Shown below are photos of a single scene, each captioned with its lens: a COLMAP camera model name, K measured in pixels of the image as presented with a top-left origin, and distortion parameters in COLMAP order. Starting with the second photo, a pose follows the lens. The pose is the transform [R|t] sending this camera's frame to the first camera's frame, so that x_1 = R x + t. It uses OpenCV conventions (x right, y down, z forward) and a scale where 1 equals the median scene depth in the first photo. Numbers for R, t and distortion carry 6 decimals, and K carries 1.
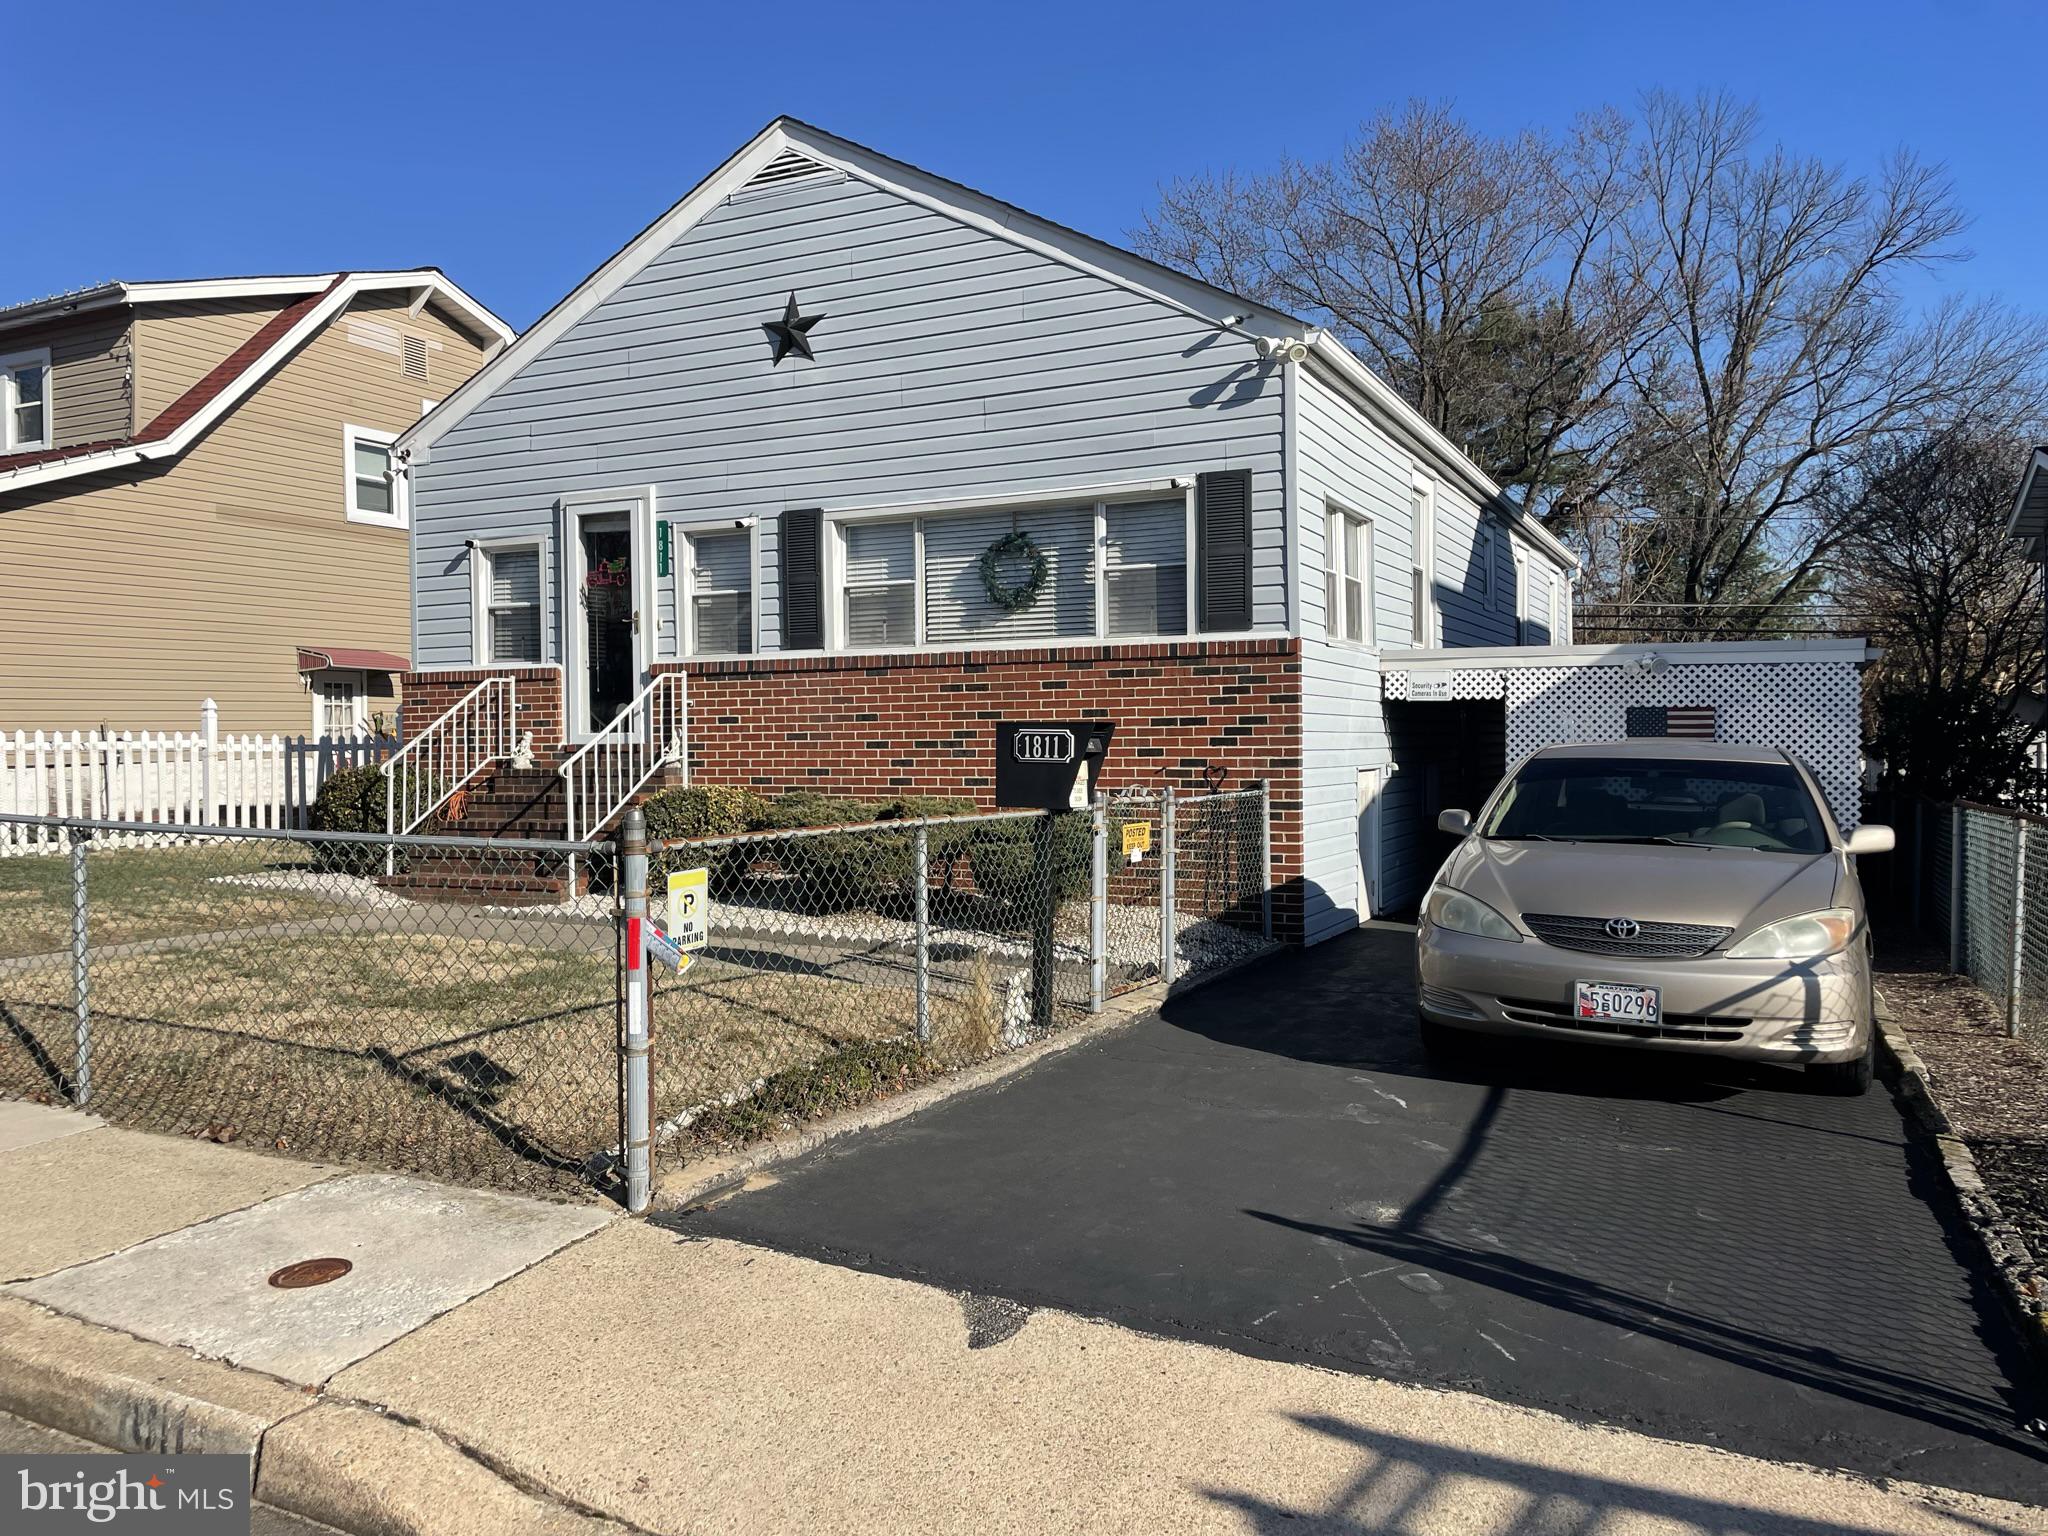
lens RADIAL K [[1536.3, 0, 1011.4], [0, 1536.3, 750.7], [0, 0, 1]] dist [0.084040, -0.099622]
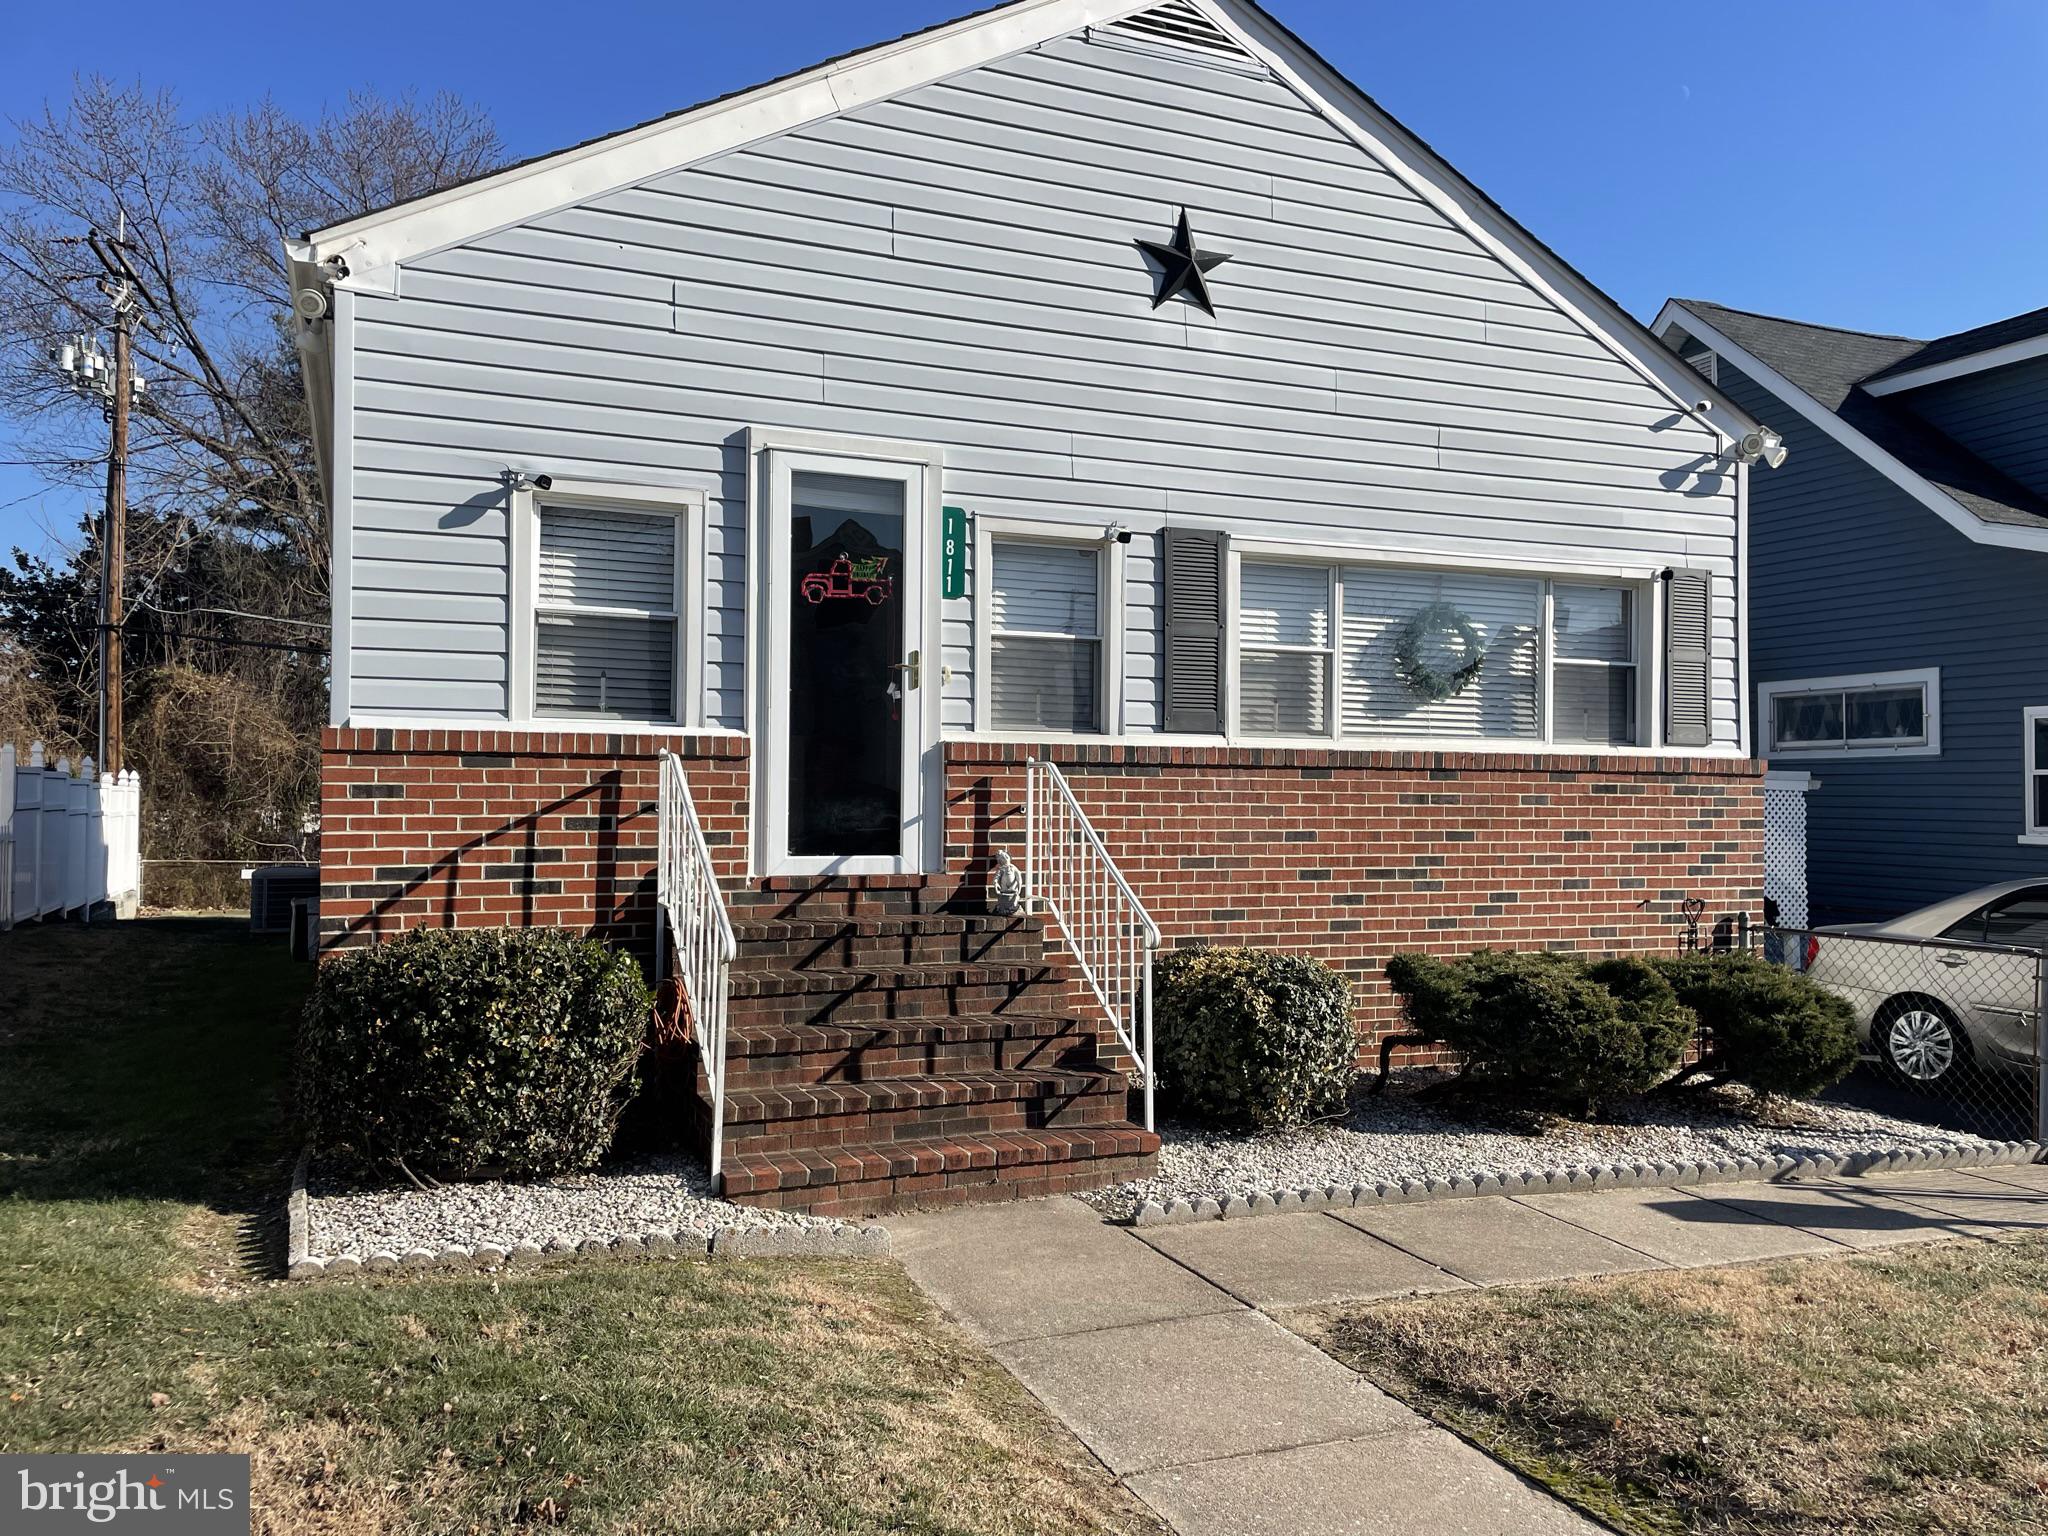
lens RADIAL K [[1536.3, 0, 1027.2], [0, 1536.3, 764.8], [0, 0, 1]] dist [0.084040, -0.099622]
pose [[0.655131, 0.031524, 0.754858, -0.697268], [-0.010414, 0.999411, -0.032699, -0.029322], [-0.755444, 0.013561, 0.655073, 0.613503]]
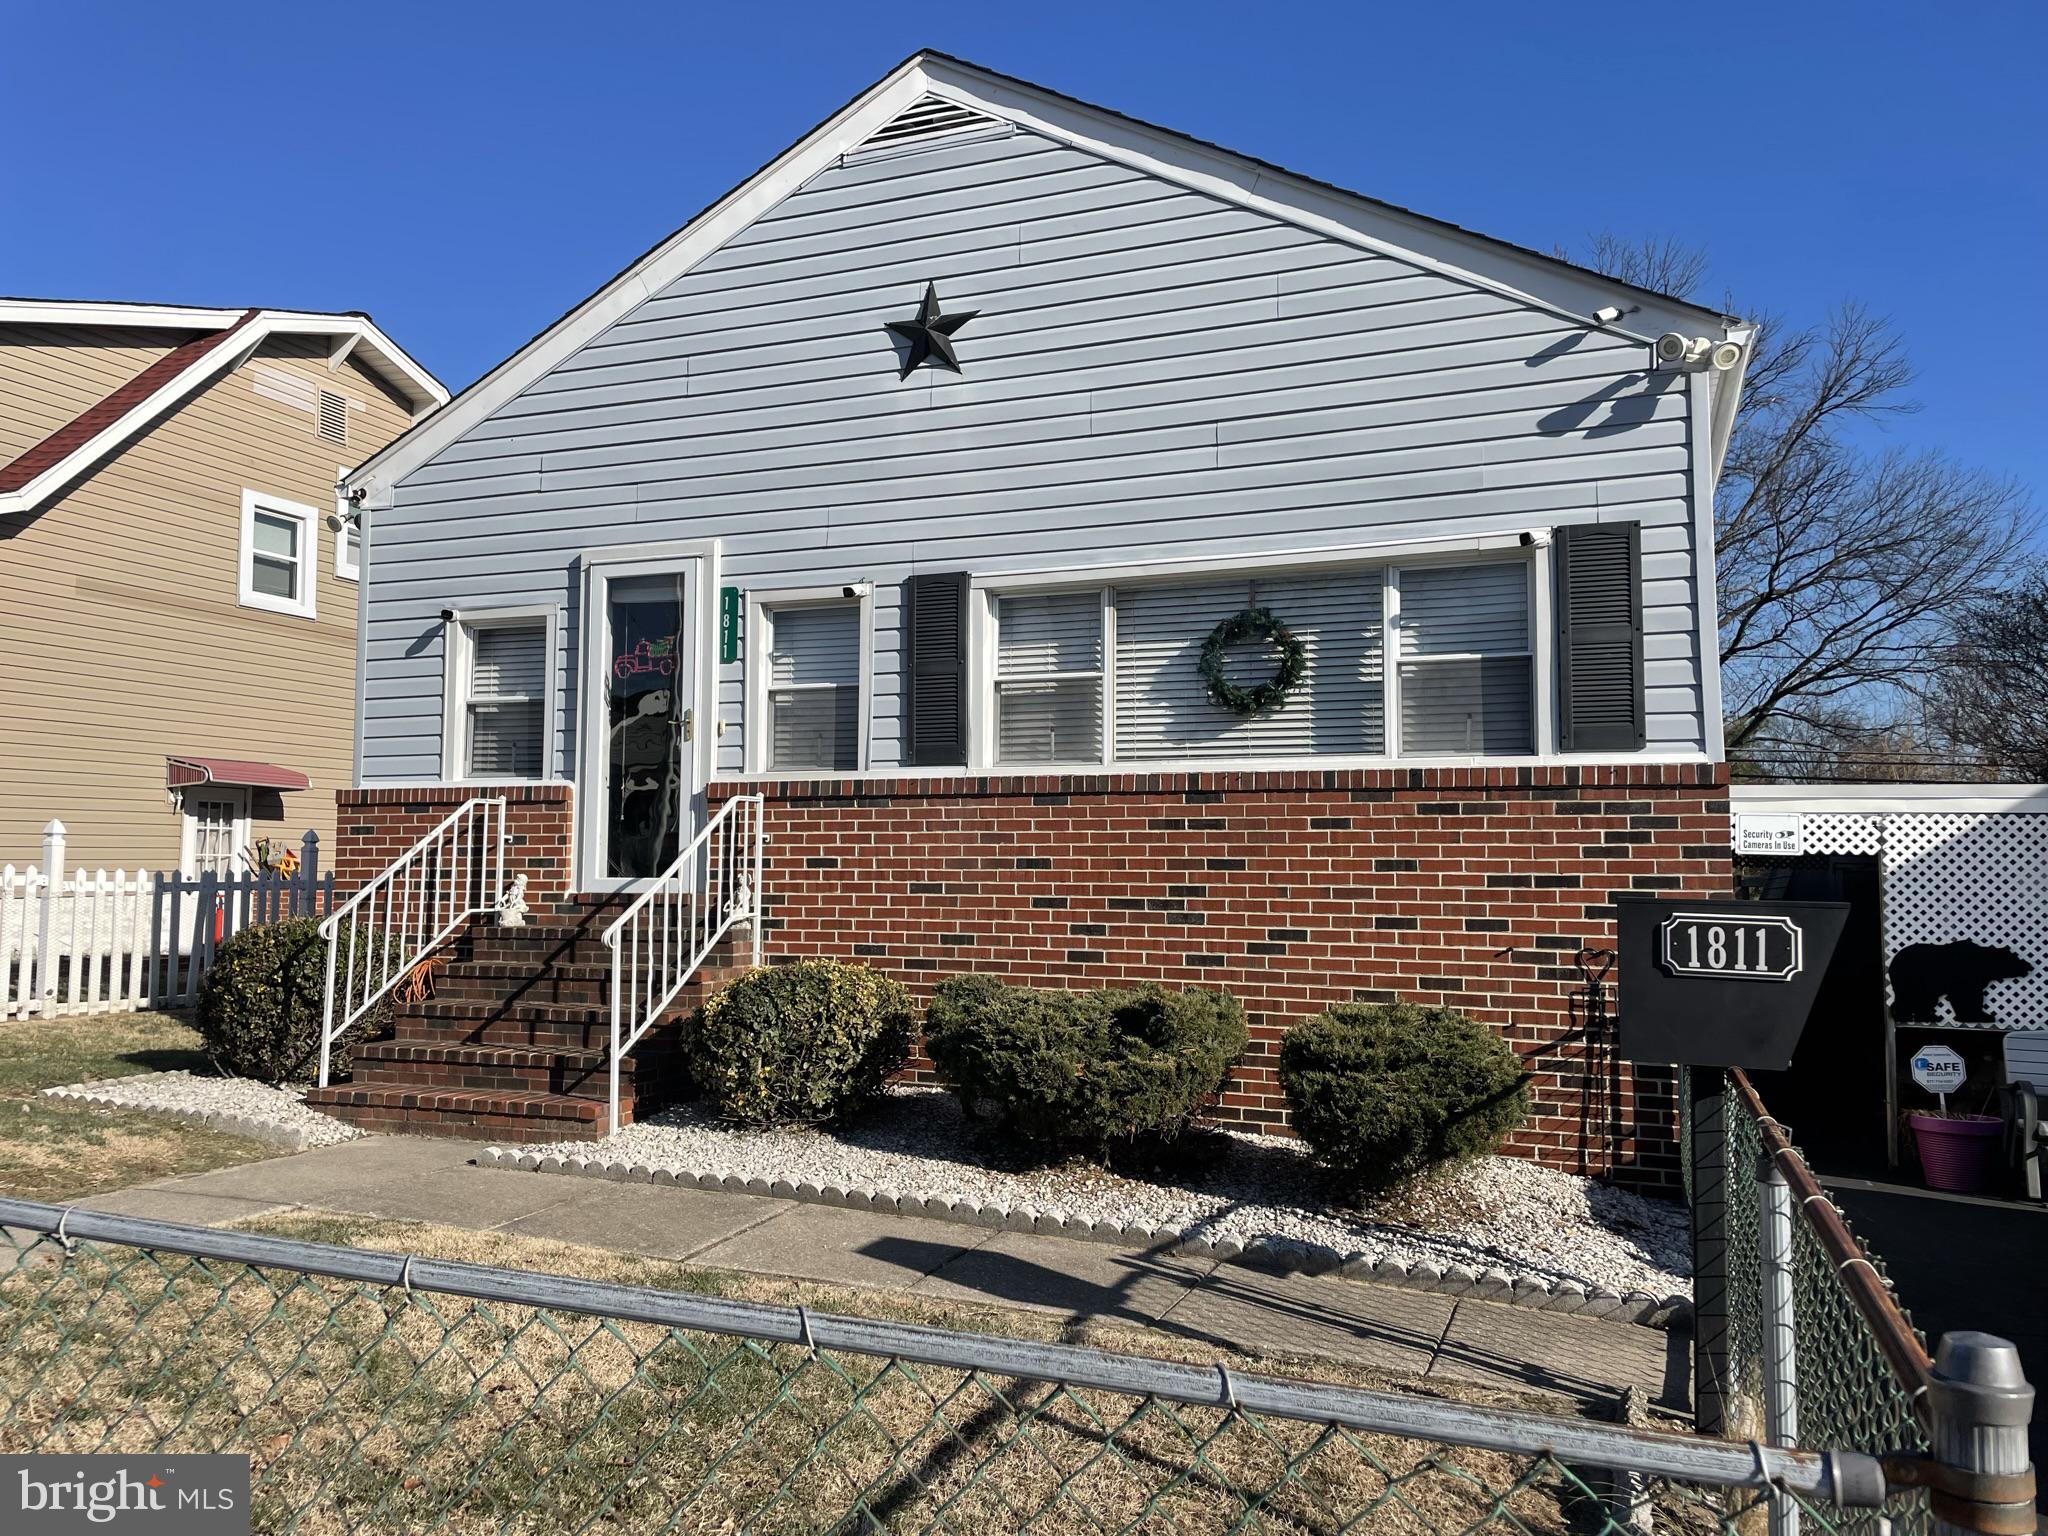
lens RADIAL K [[1536.3, 0, 997.8], [0, 1536.3, 752.2], [0, 0, 1]] dist [0.084040, -0.099622]
pose [[0.996862, 0.022811, 0.075799, -0.161272], [-0.016277, 0.996185, -0.085731, -0.011605], [-0.077465, 0.084228, 0.993431, 0.289094]]
